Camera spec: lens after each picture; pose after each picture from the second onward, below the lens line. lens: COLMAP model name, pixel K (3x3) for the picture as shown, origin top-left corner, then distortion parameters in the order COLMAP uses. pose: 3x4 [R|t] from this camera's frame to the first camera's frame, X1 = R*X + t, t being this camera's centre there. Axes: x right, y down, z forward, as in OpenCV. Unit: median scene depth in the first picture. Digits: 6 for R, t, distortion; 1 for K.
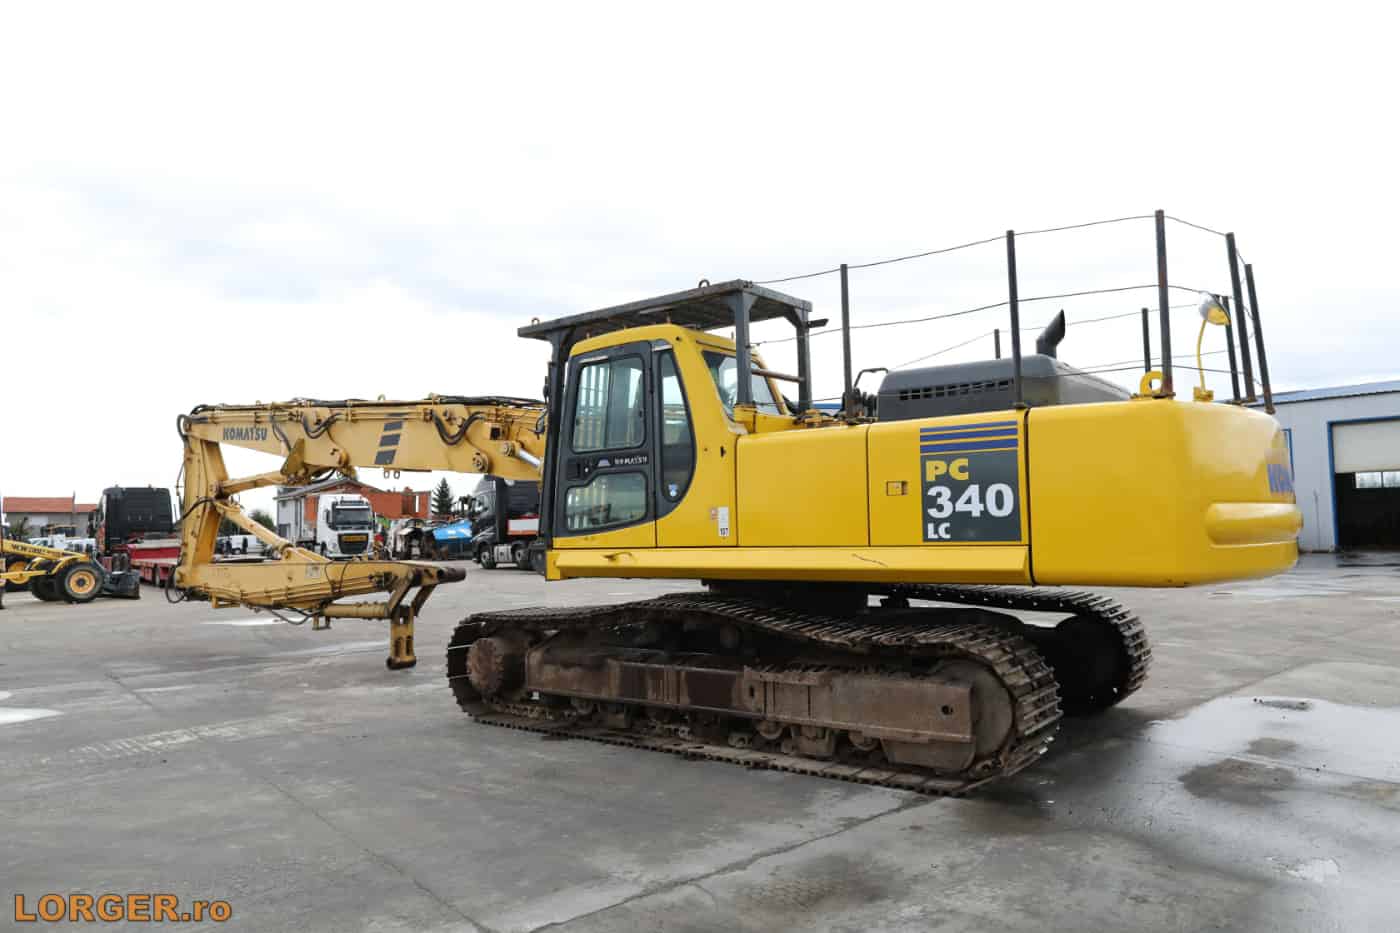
lens RADIAL K [[1008.5, 0, 700.0], [0, 1008.5, 466.5], [0, 0, 1]] dist [0.002187, 0.004580]
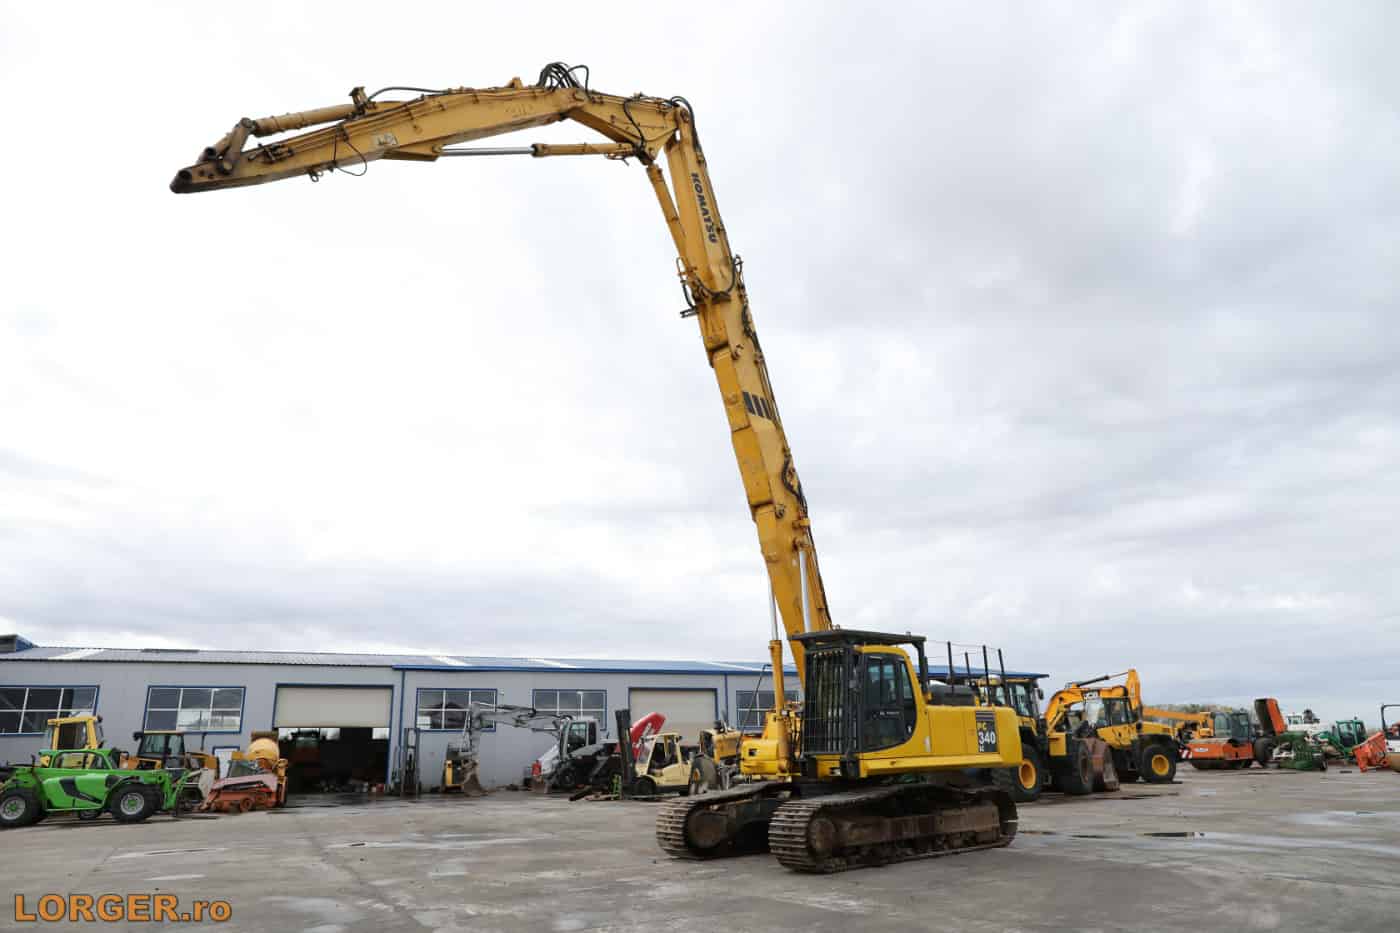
lens RADIAL K [[1008.5, 0, 700.0], [0, 1008.5, 466.5], [0, 0, 1]] dist [0.002187, 0.004580]
pose [[0.138538, 0.282879, 0.949098, -2.269279], [-0.039749, 0.959155, -0.280074, 0.106176], [-0.989559, 0.001075, 0.144123, 1.132884]]
